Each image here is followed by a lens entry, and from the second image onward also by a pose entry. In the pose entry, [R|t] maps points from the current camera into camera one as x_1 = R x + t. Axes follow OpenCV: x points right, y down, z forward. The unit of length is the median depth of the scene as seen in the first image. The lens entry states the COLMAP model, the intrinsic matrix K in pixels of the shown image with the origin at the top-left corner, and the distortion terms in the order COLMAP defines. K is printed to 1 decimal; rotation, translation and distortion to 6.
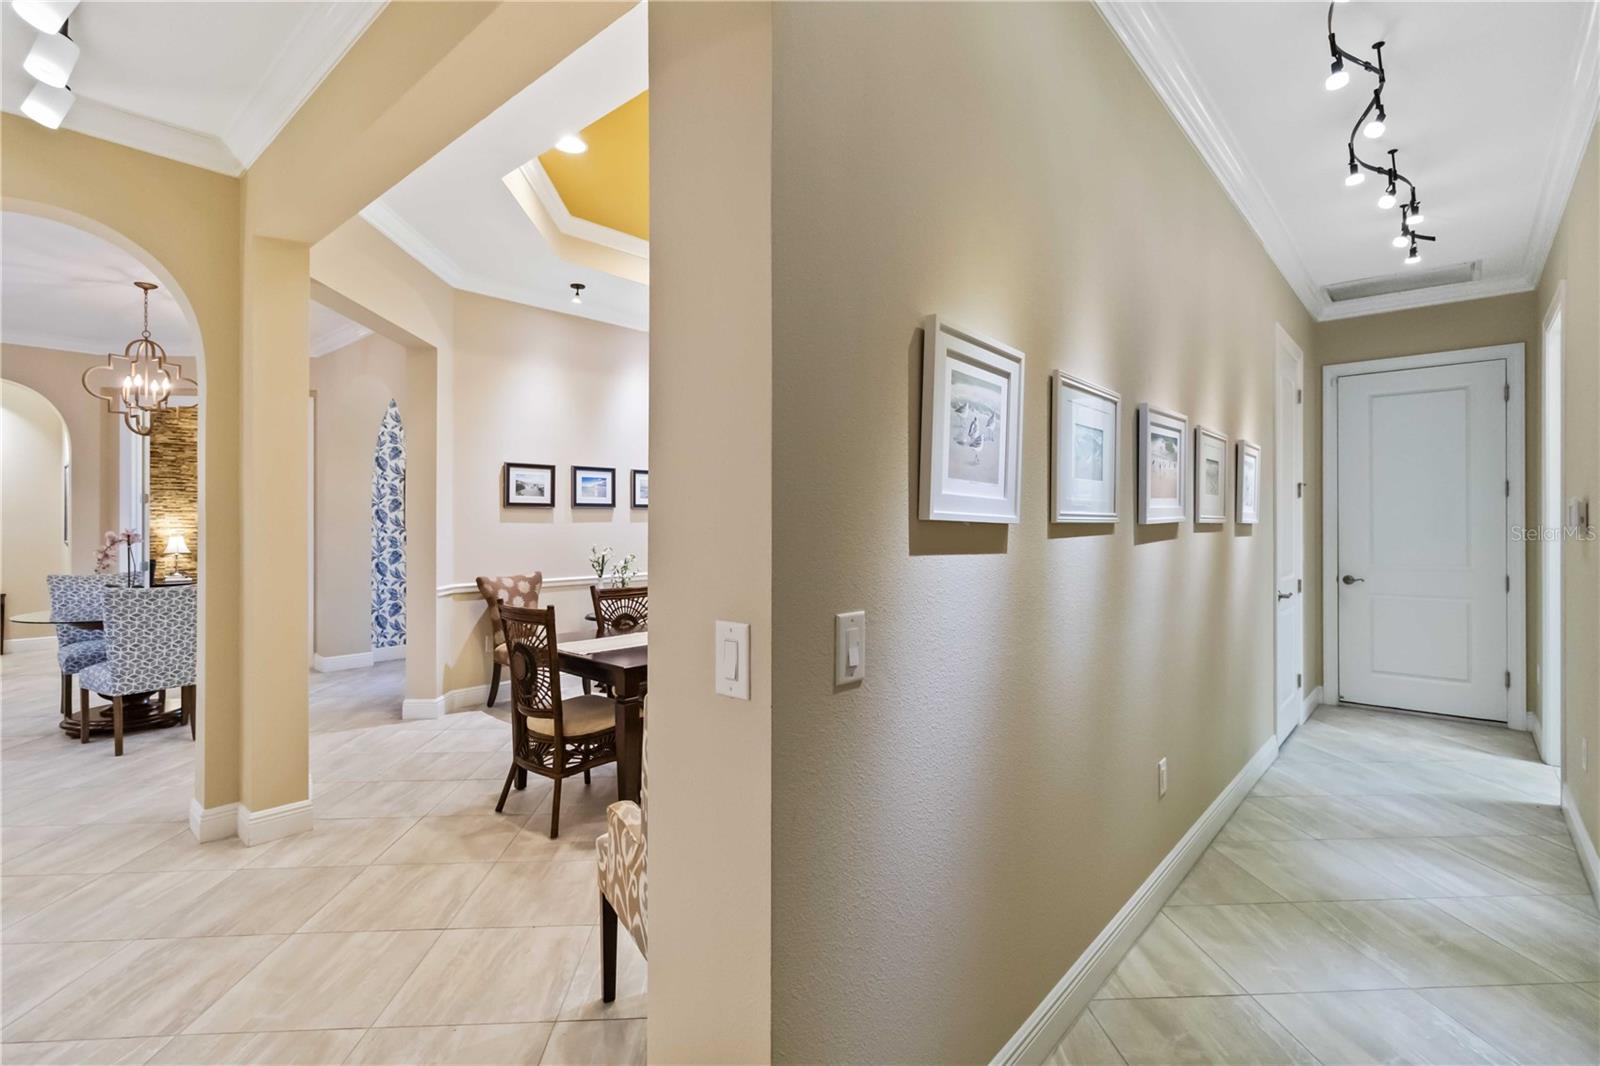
lens RADIAL K [[744.6, 0, 799.4], [0, 744.6, 535.2], [0, 0, 1]] dist [-0.000908, 0.001171]
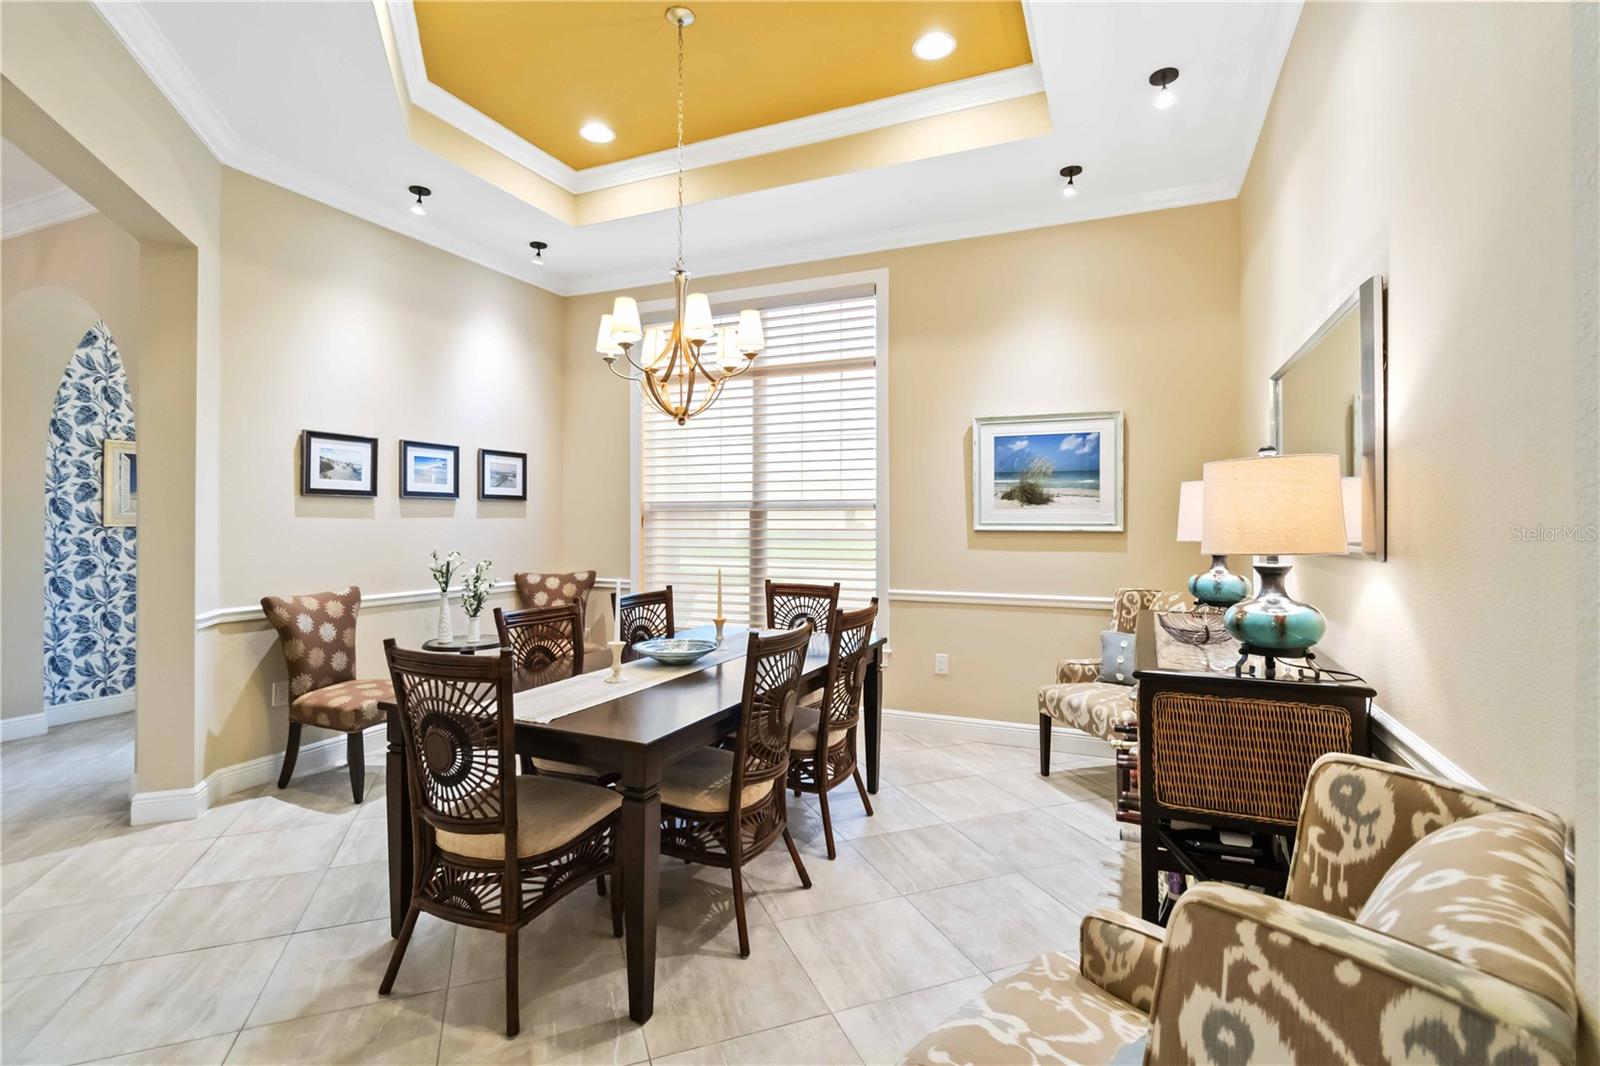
lens RADIAL K [[744.6, 0, 801.1], [0, 744.6, 529.7], [0, 0, 1]] dist [-0.000908, 0.001171]
pose [[0.952584, -0.001383, 0.304274, -0.168711], [0.003821, 0.999965, -0.007416, 0.001859], [-0.304253, 0.008227, 0.952556, 0.204292]]
